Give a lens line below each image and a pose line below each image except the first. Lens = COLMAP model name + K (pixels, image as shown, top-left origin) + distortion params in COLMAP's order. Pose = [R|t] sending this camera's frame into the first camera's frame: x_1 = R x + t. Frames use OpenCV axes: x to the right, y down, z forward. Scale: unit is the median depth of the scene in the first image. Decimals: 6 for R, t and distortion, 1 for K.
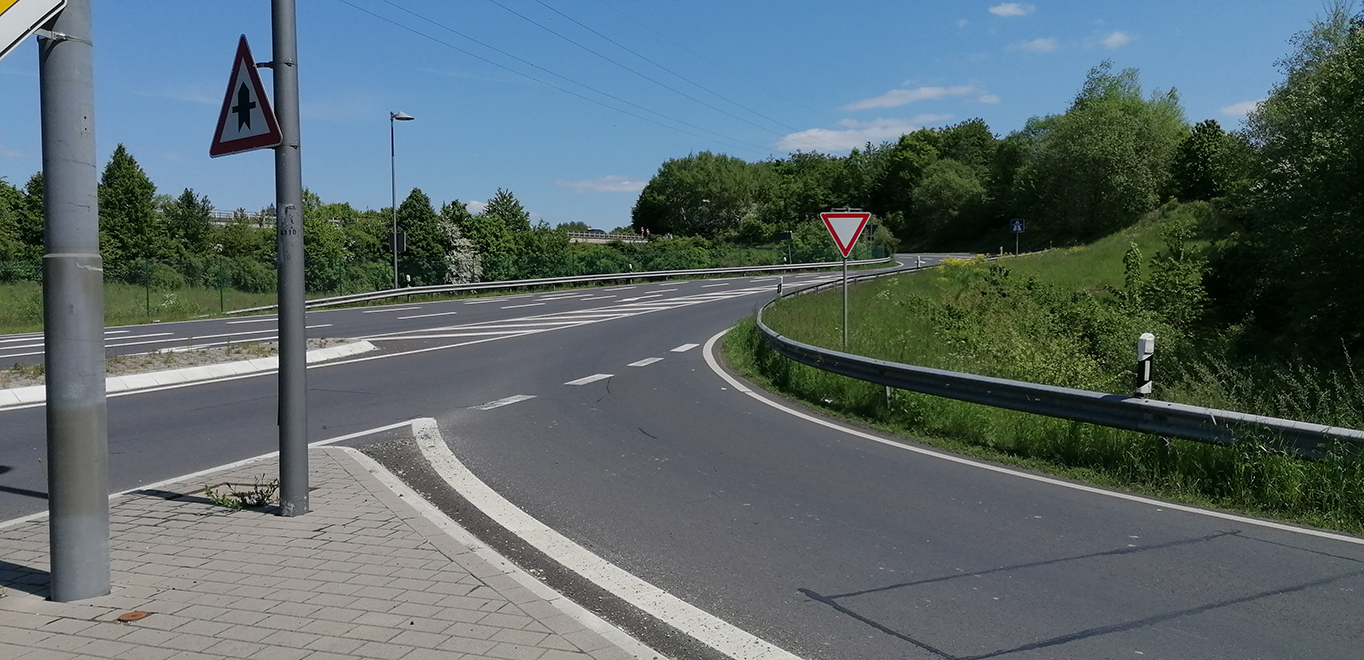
lens RADIAL K [[1012.2, 0, 686.6], [0, 1012.2, 322.5], [0, 0, 1]] dist [0.107621, -0.133399]
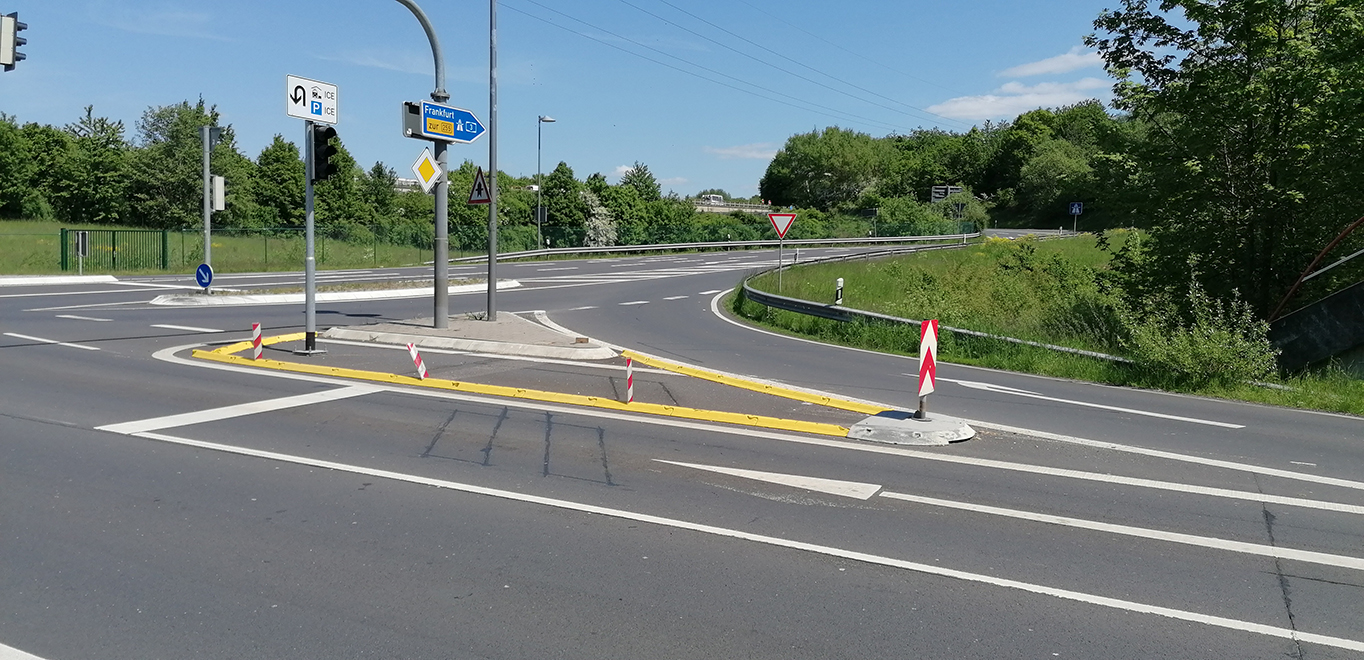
lens RADIAL K [[1012.2, 0, 686.6], [0, 1012.2, 322.5], [0, 0, 1]] dist [0.107621, -0.133399]
pose [[0.989842, 0.037883, -0.137035, 0.033317], [-0.033412, 0.998836, 0.034787, 0.003387], [0.138193, -0.029855, 0.989955, -0.104809]]
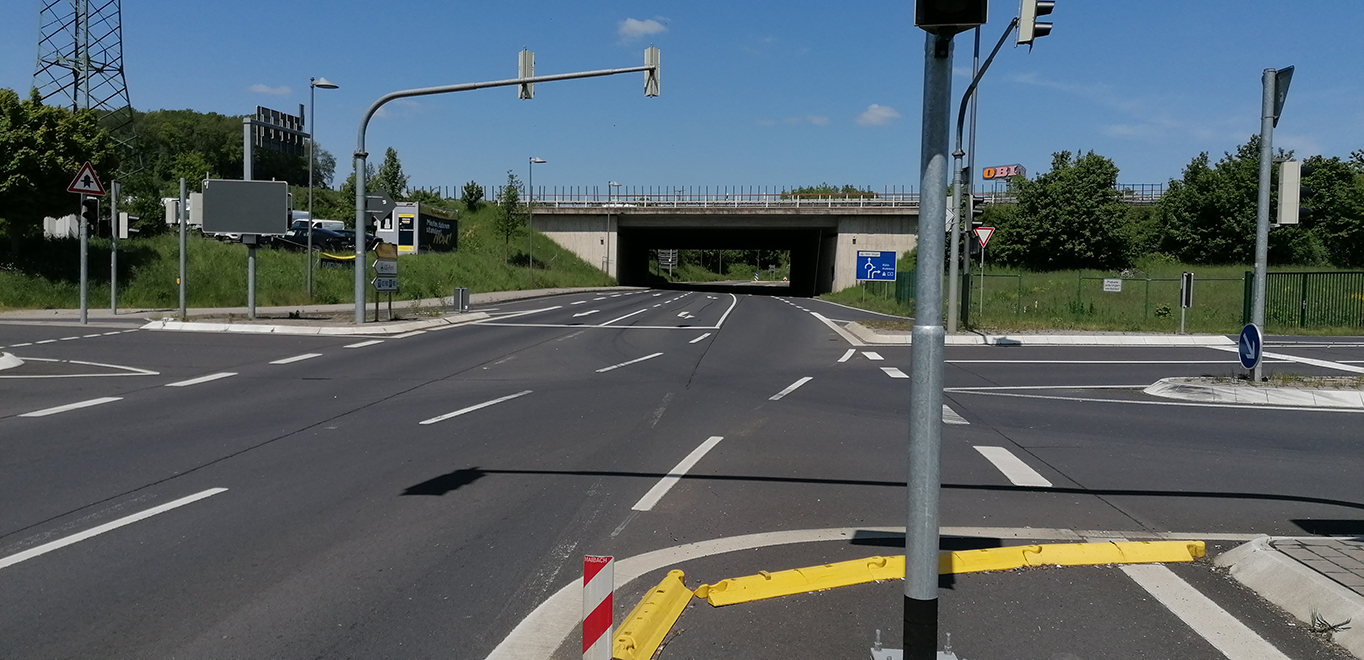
lens RADIAL K [[1012.2, 0, 686.6], [0, 1012.2, 322.5], [0, 0, 1]] dist [0.107621, -0.133399]
pose [[0.262919, 0.048895, -0.963578, -0.080041], [-0.044082, 0.998281, 0.038627, -0.007931], [0.963810, 0.032321, 0.264623, 0.255549]]
